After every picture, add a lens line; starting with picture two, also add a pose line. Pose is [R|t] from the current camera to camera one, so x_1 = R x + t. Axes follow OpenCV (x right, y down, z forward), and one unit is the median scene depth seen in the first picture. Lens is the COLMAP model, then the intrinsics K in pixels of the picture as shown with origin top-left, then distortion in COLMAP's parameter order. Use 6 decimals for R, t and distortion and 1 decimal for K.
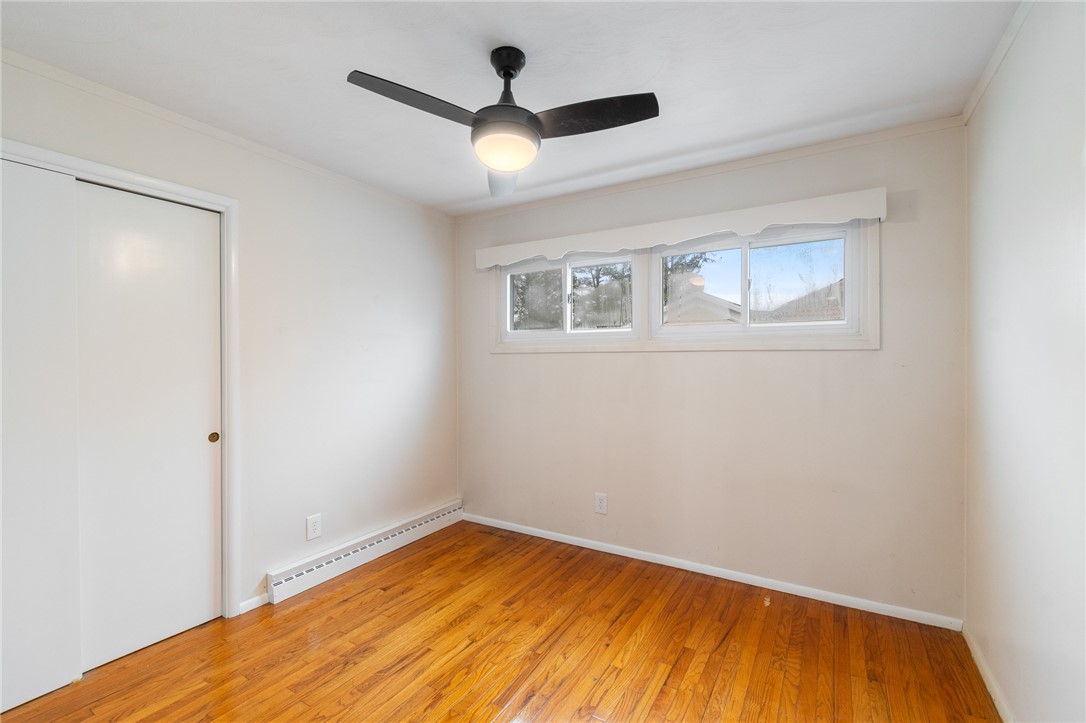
lens RADIAL K [[481.0, 0, 543.2], [0, 481.0, 354.0], [0, 0, 1]] dist [0.001122, -0.000598]
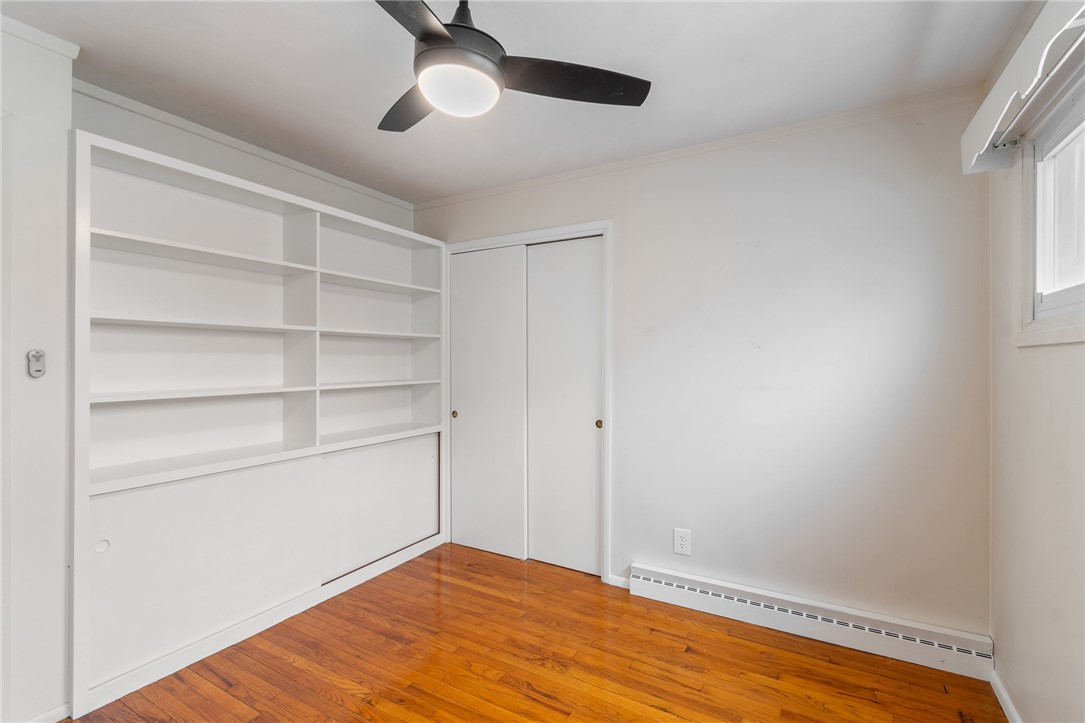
lens RADIAL K [[480.5, 0, 542.7], [0, 480.5, 354.0], [0, 0, 1]] dist [0.001122, -0.000598]
pose [[0.026835, -0.019295, -0.999454, 0.482200], [-0.003770, 0.999805, -0.019403, 0.023686], [0.999633, 0.004288, 0.026757, 0.781048]]
